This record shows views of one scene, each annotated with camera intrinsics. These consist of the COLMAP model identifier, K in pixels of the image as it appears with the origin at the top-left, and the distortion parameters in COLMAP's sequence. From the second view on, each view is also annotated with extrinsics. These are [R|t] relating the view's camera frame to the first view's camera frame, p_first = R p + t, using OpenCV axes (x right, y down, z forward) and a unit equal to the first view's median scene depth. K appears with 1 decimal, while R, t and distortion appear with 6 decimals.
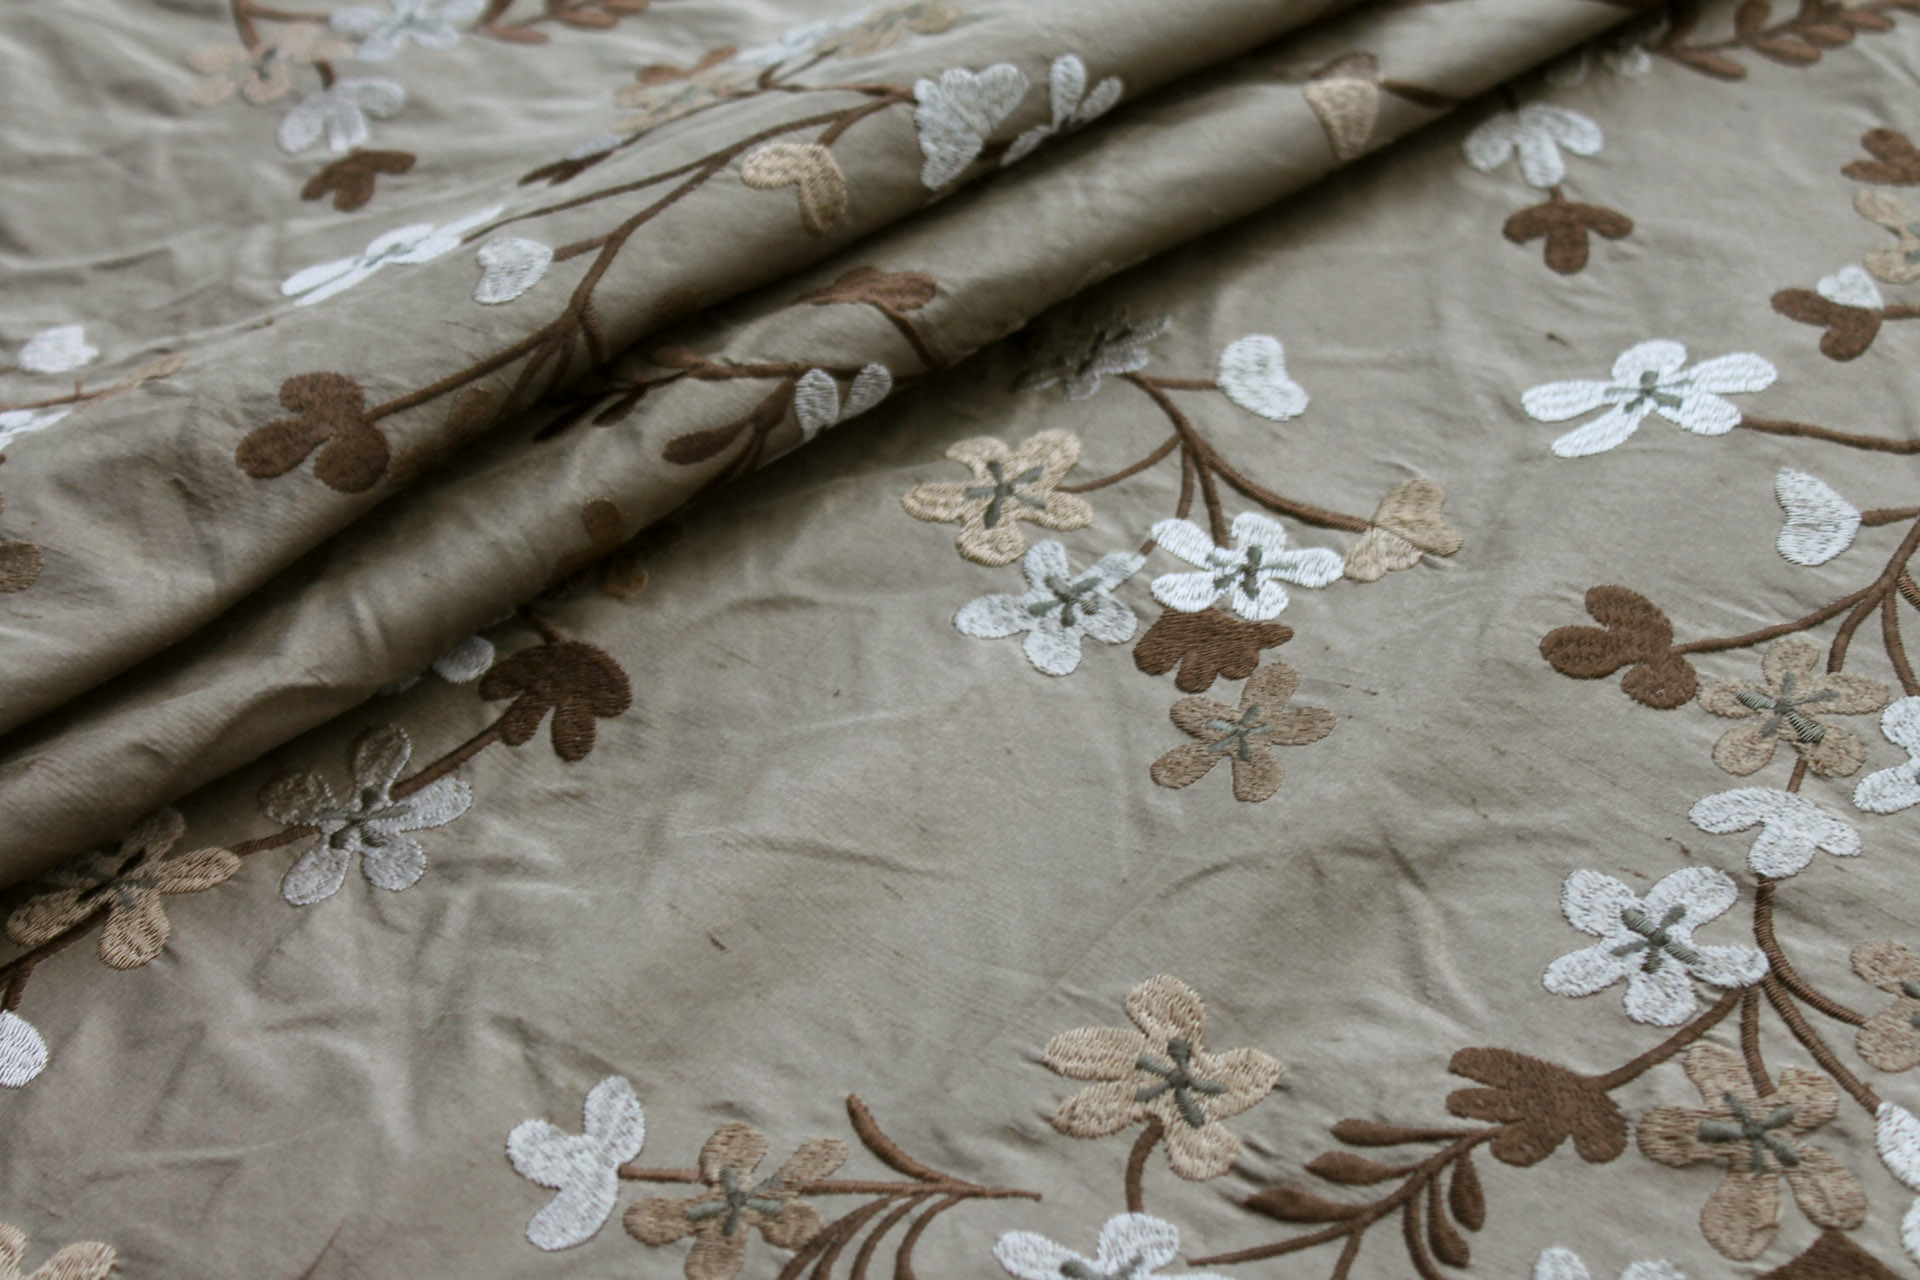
lens RADIAL K [[2398.6, 0, 960.0], [0, 2398.6, 640.0], [0, 0, 1]] dist [-0.004145, -0.008216]
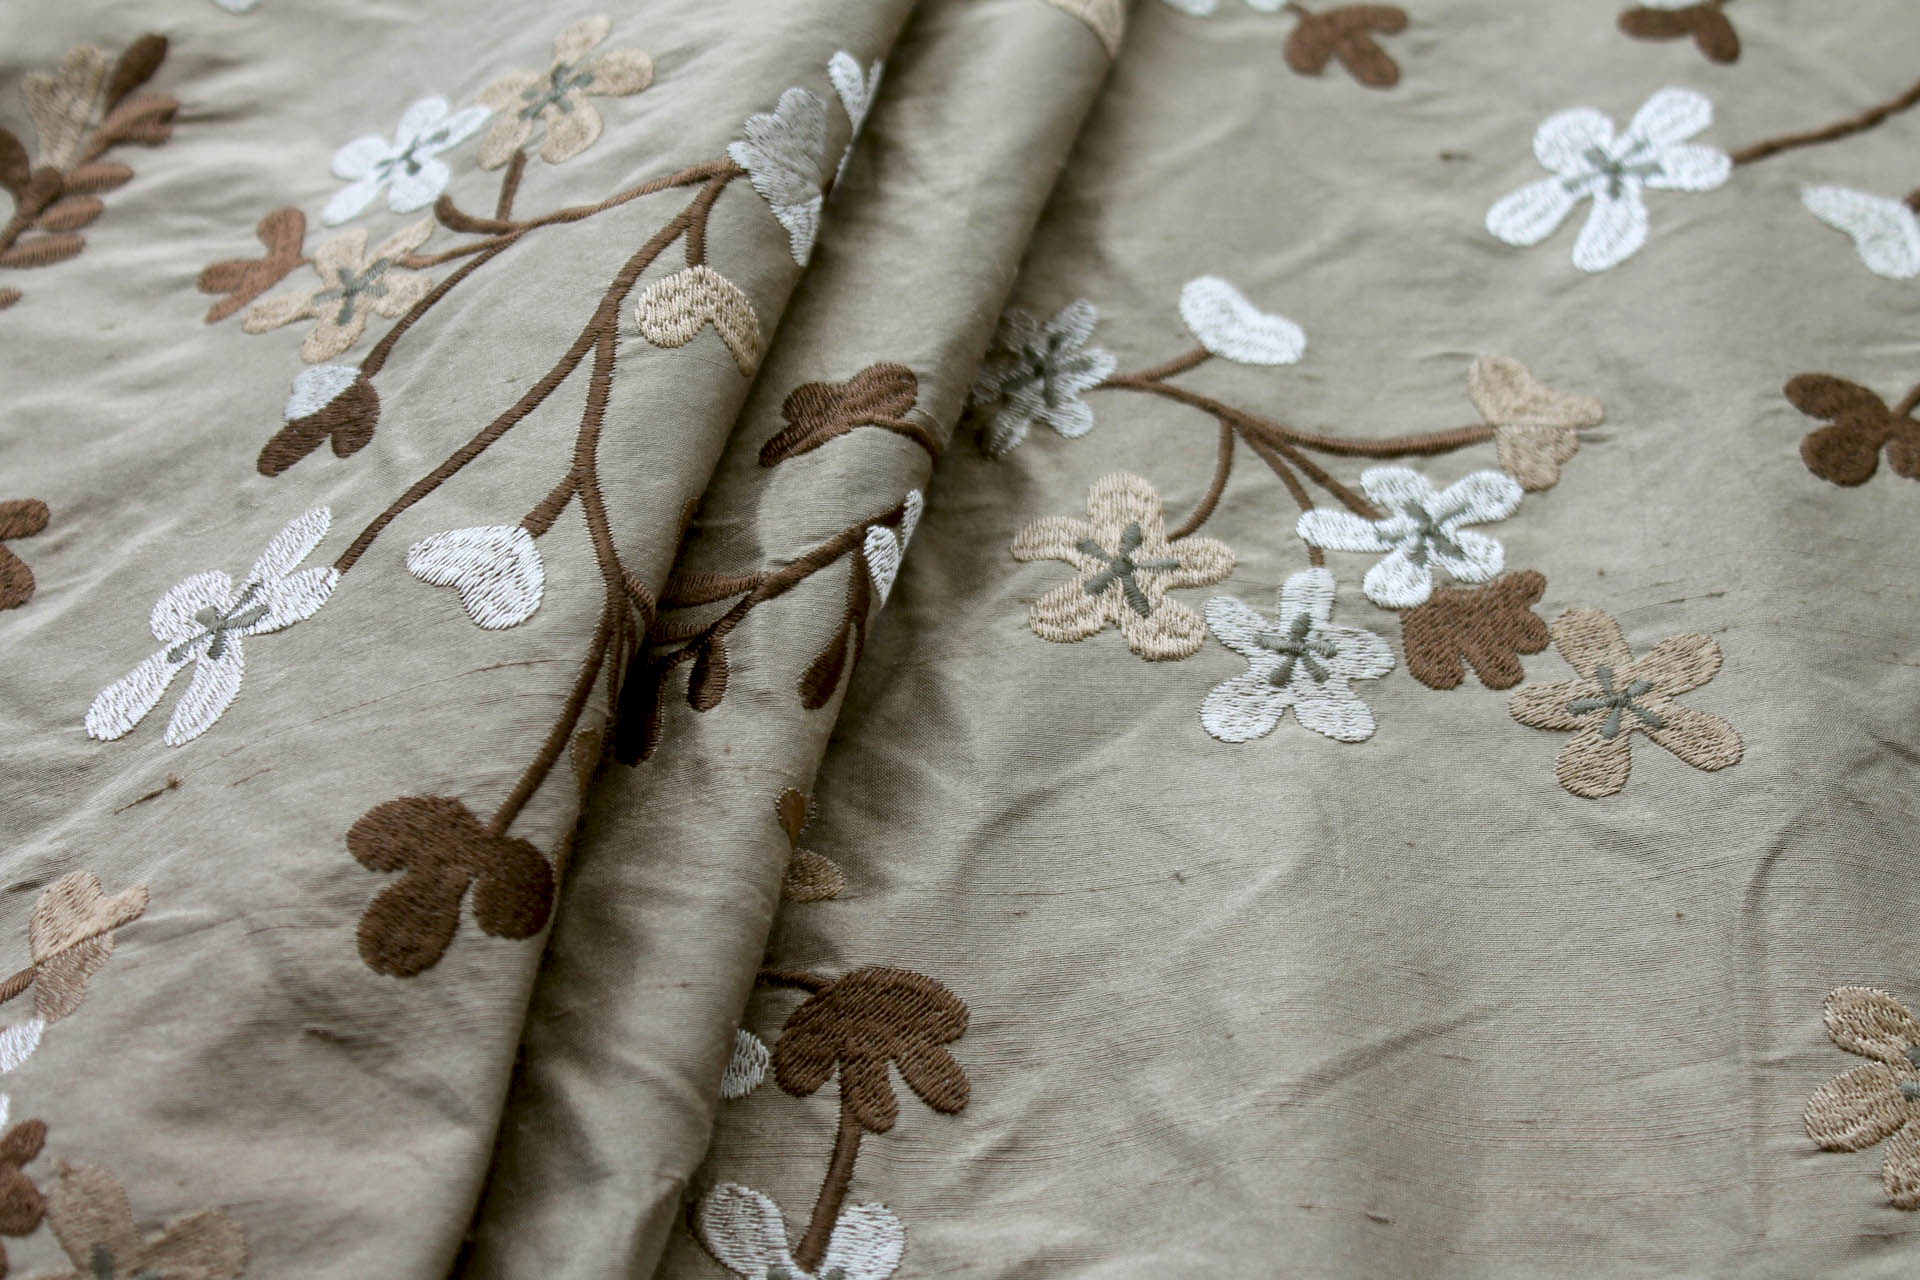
lens RADIAL K [[2674.9, 0, 960.5], [0, 2674.9, 676.1], [0, 0, 1]] dist [0.003906, -0.013837]
pose [[0.839637, -0.428924, 0.333219, -0.353102], [0.418620, 0.901936, 0.106156, -0.151513], [-0.346075, 0.050360, 0.936854, 0.174299]]
